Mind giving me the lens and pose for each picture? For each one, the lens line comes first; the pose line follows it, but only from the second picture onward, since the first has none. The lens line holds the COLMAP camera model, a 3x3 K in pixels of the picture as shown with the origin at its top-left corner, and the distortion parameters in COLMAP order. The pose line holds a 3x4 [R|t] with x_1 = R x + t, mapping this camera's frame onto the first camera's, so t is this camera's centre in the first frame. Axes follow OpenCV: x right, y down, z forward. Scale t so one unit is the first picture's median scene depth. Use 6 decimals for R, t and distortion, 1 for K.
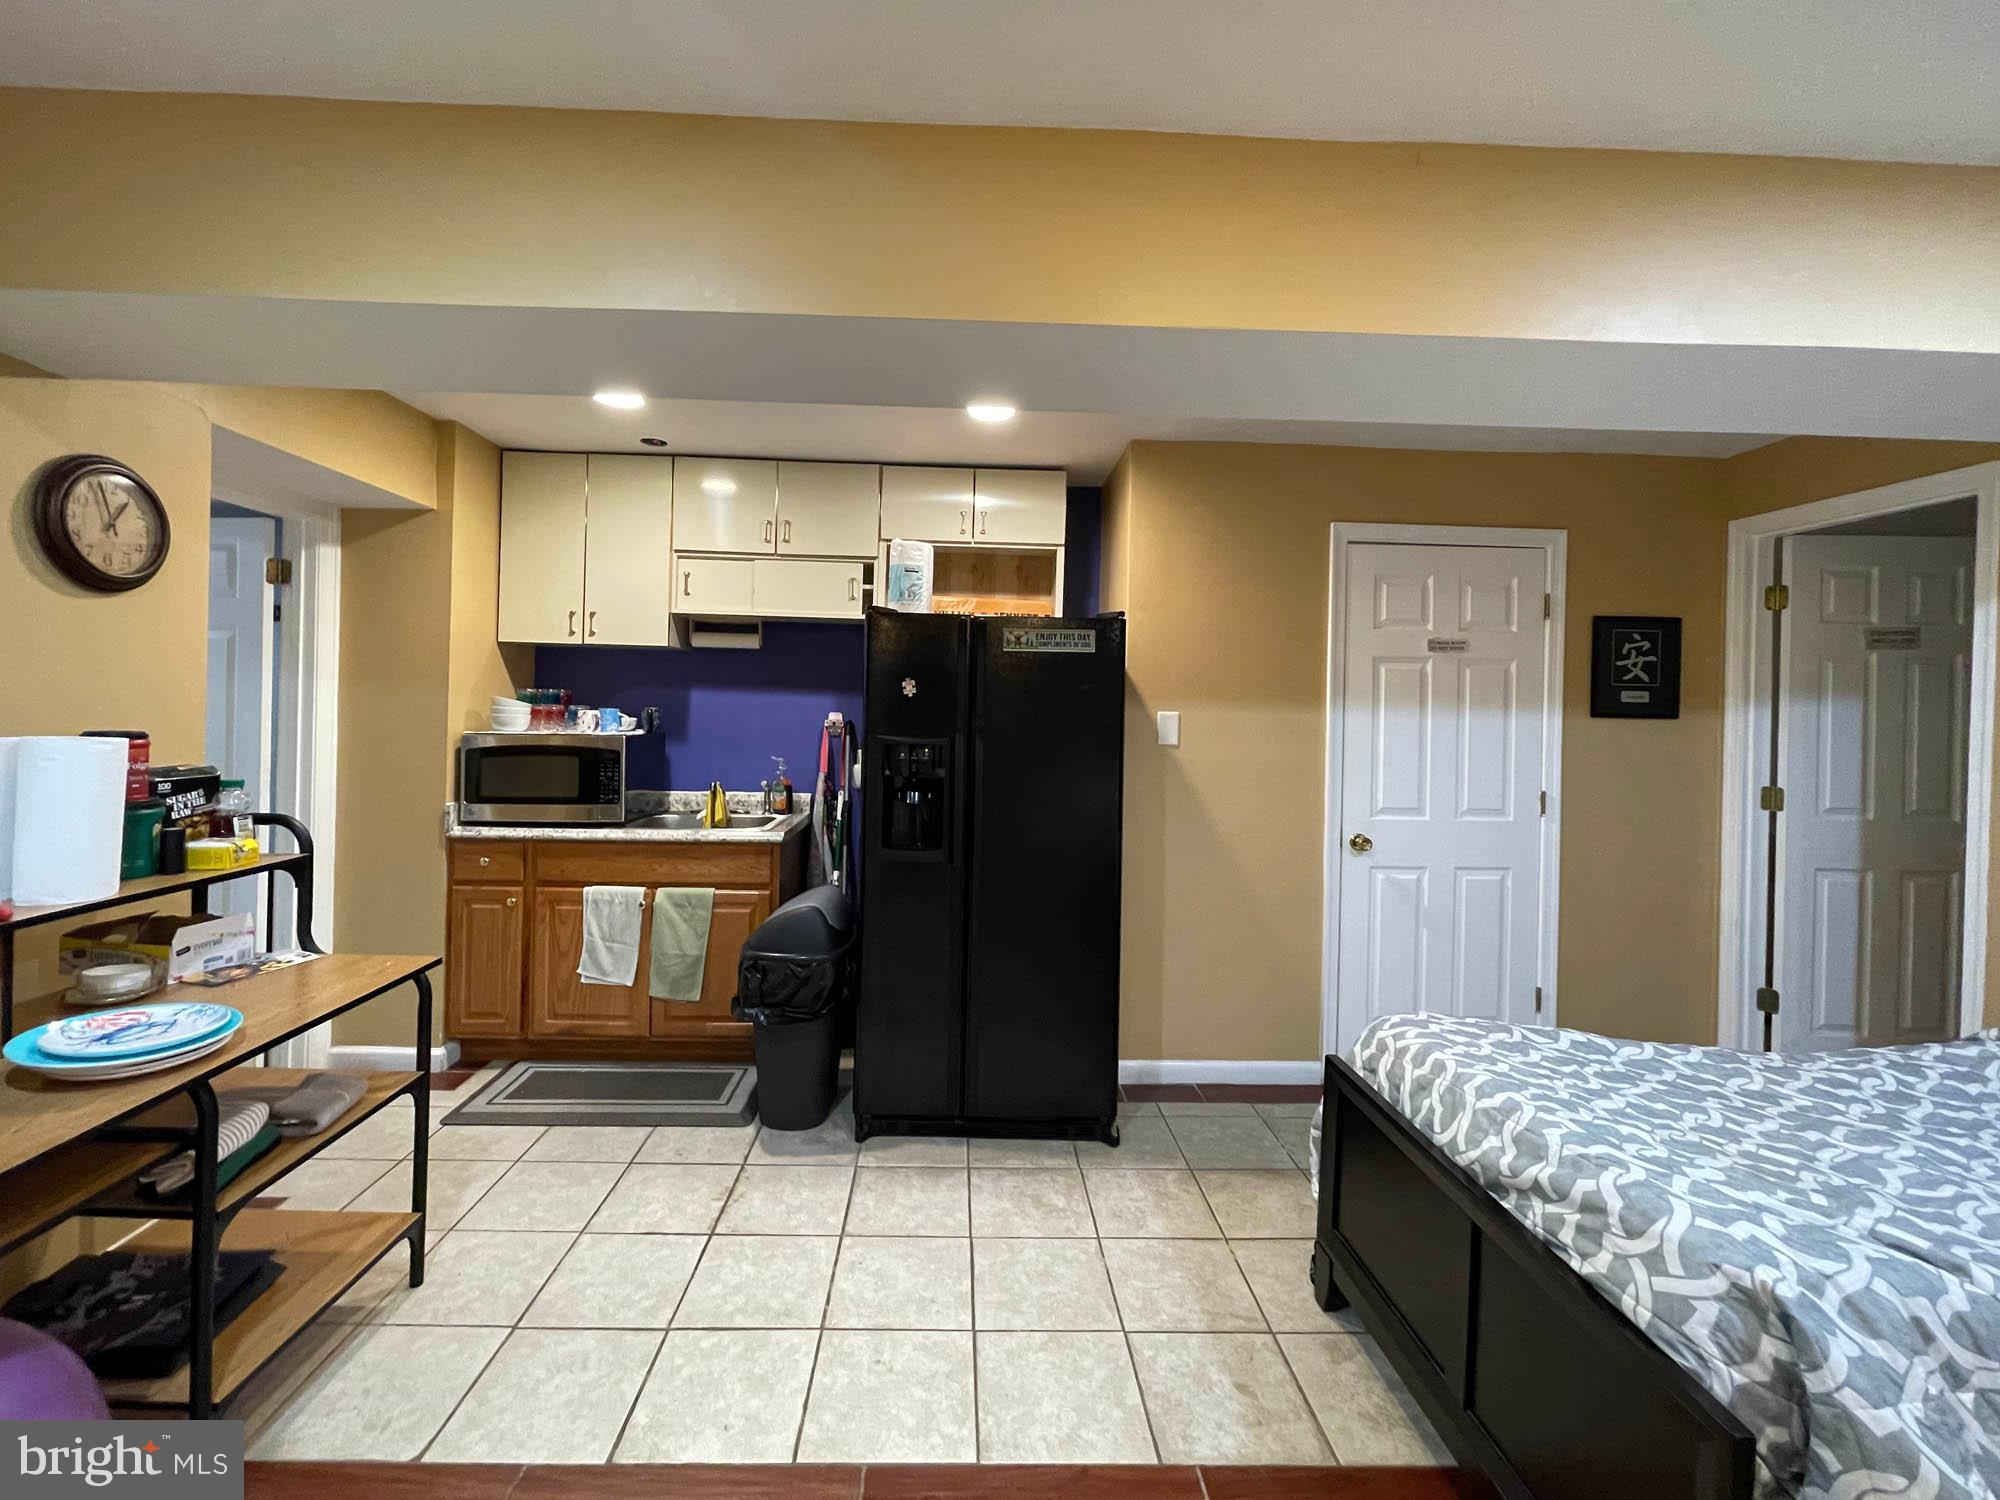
lens RADIAL K [[866.5, 0, 996.0], [0, 866.5, 709.6], [0, 0, 1]] dist [-0.000227, -0.000068]
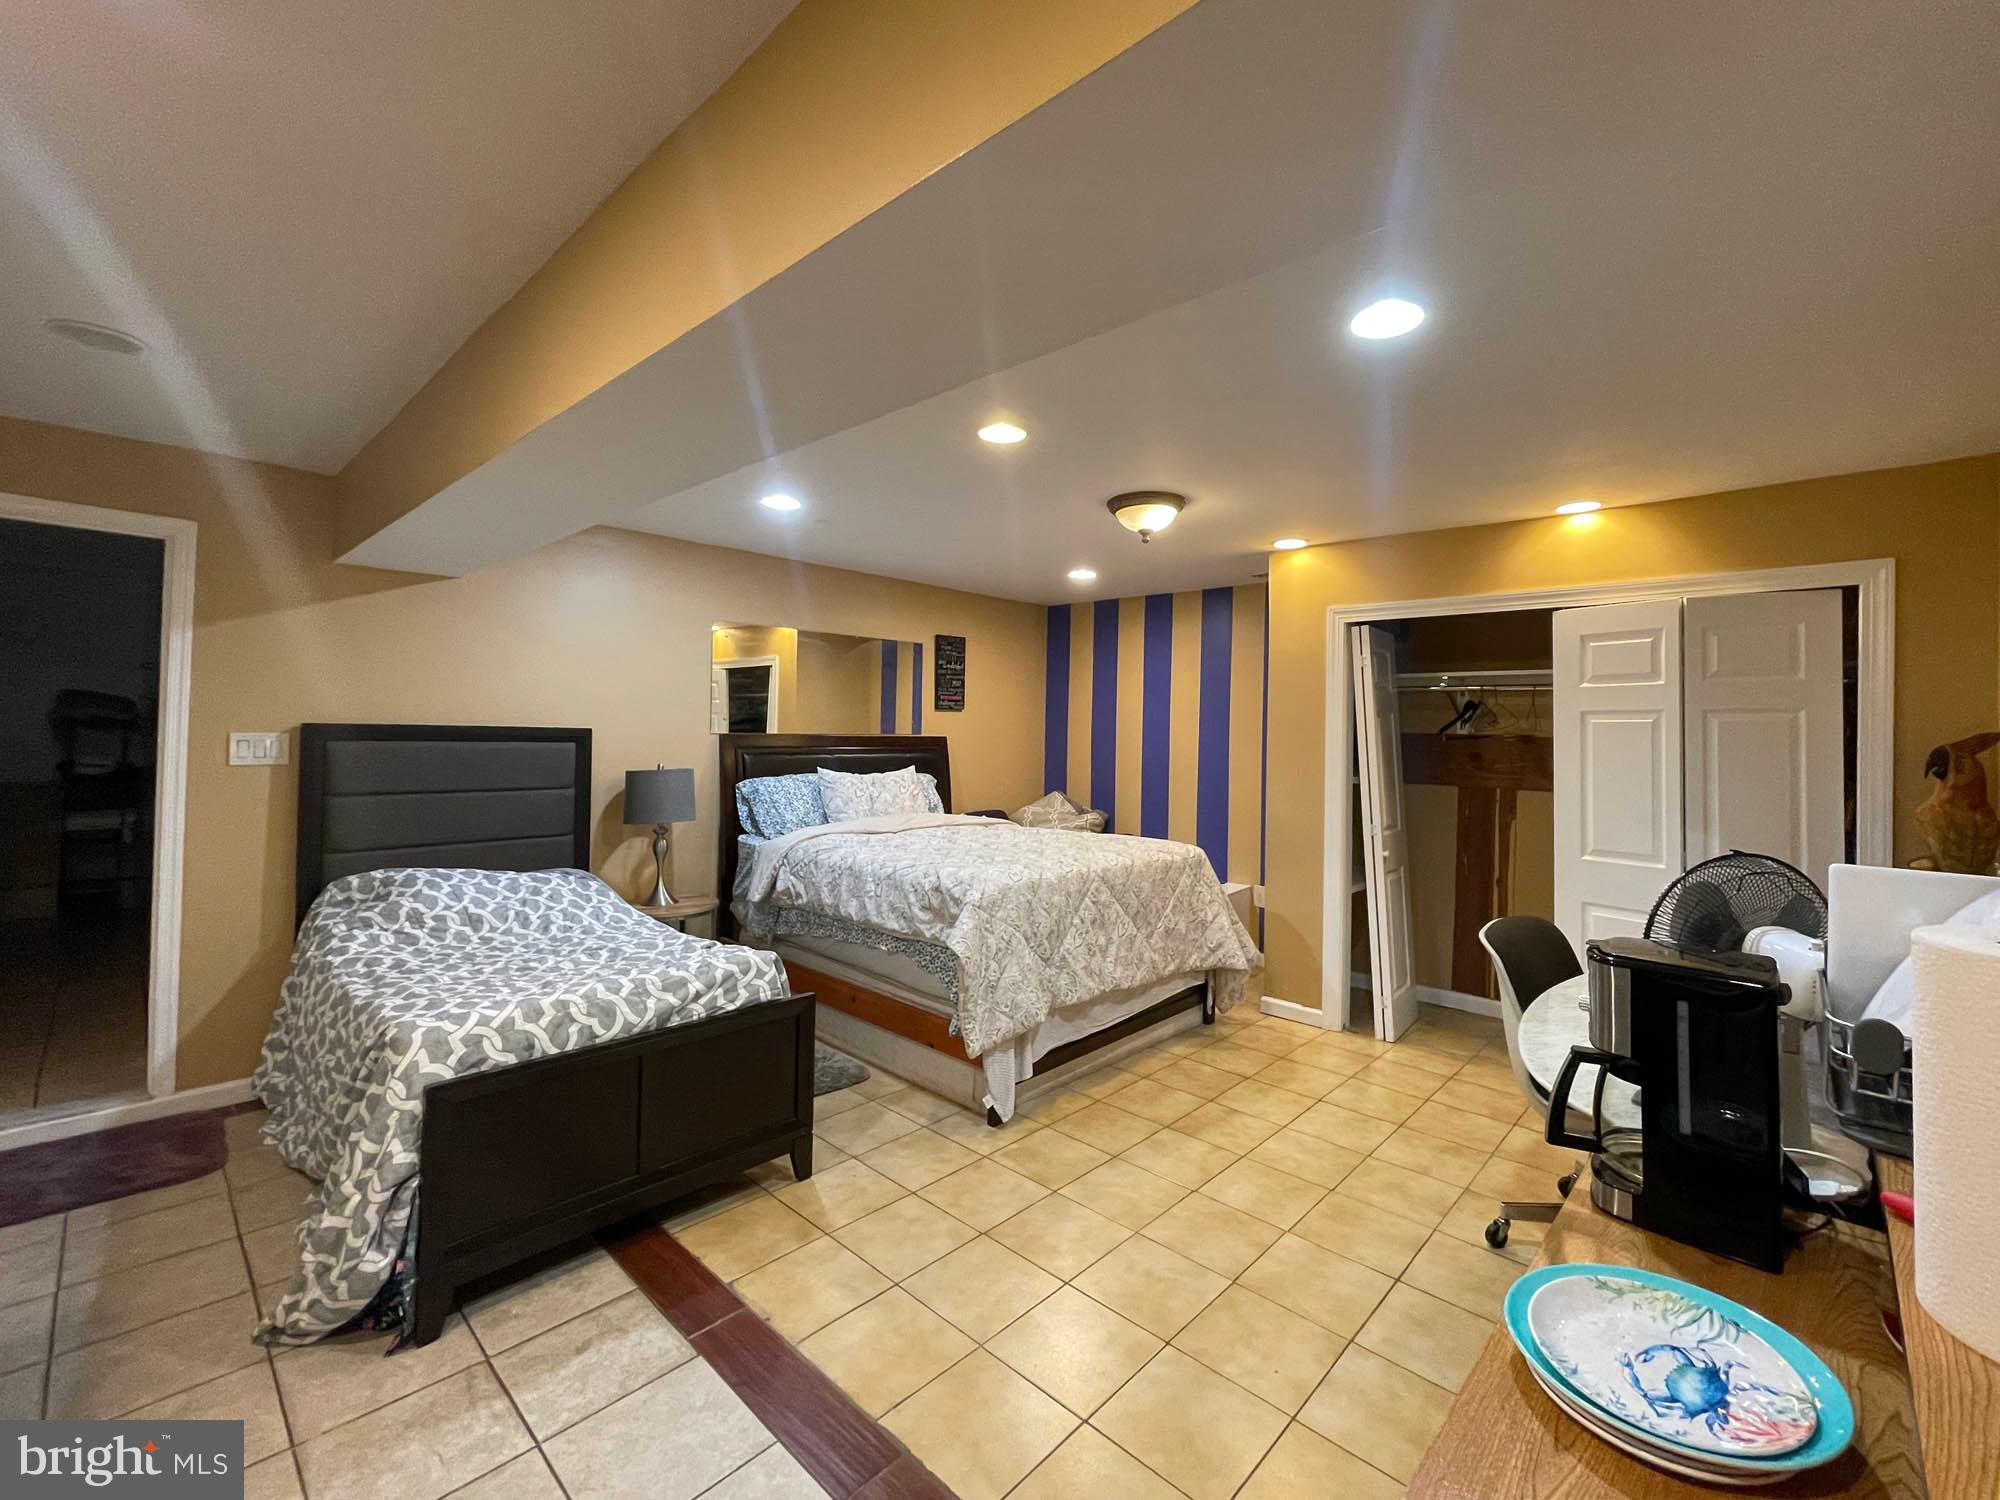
lens RADIAL K [[866.5, 0, 996.0], [0, 866.5, 709.6], [0, 0, 1]] dist [-0.000227, -0.000068]
pose [[-0.692902, -0.018288, 0.720800, -1.039159], [-0.034454, 0.999376, -0.007765, -0.059979], [-0.720208, -0.030215, -0.693100, 1.677655]]
